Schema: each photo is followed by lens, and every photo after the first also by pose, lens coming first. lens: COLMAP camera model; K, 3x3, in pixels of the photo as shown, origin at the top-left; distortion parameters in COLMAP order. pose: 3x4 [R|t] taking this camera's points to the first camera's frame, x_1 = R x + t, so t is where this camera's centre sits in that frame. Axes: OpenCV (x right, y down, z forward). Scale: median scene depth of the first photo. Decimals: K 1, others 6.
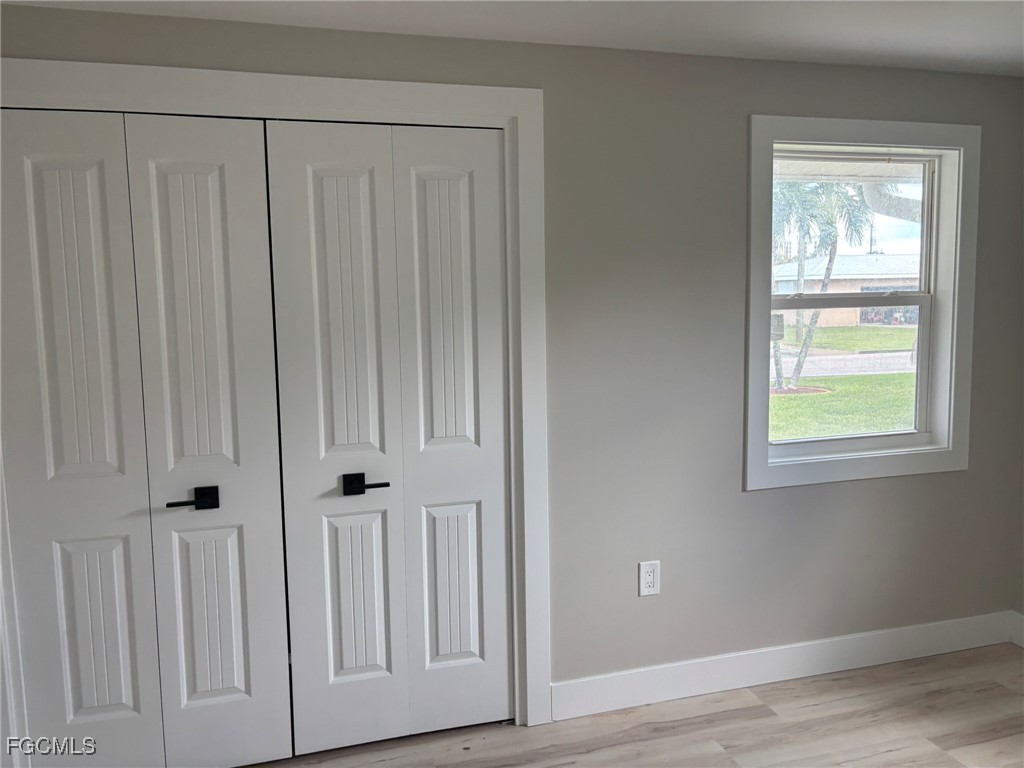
lens RADIAL K [[786.9, 0, 511.4], [0, 786.9, 377.3], [0, 0, 1]] dist [0.033289, -0.027489]
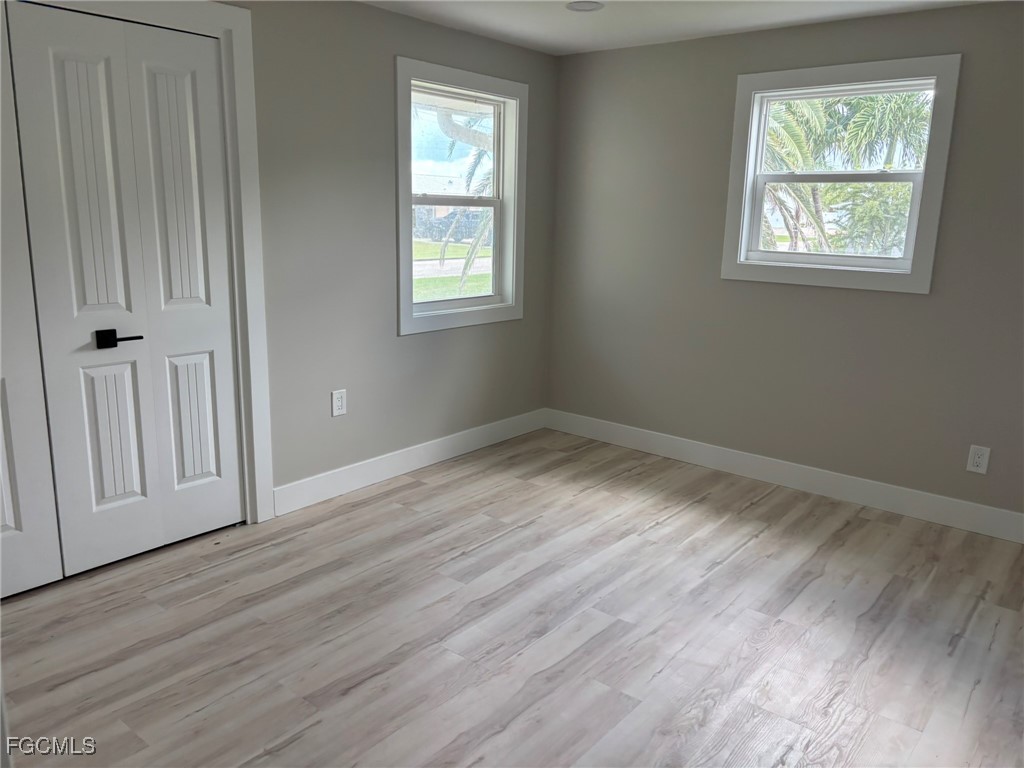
lens RADIAL K [[778.3, 0, 512.0], [0, 778.3, 384.0], [0, 0, 1]] dist [0.096735, -0.115902]
pose [[0.826880, -0.085850, 0.555787, -0.332336], [0.020245, 0.992183, 0.123138, 0.064598], [-0.562014, -0.090568, 0.822154, -0.274733]]
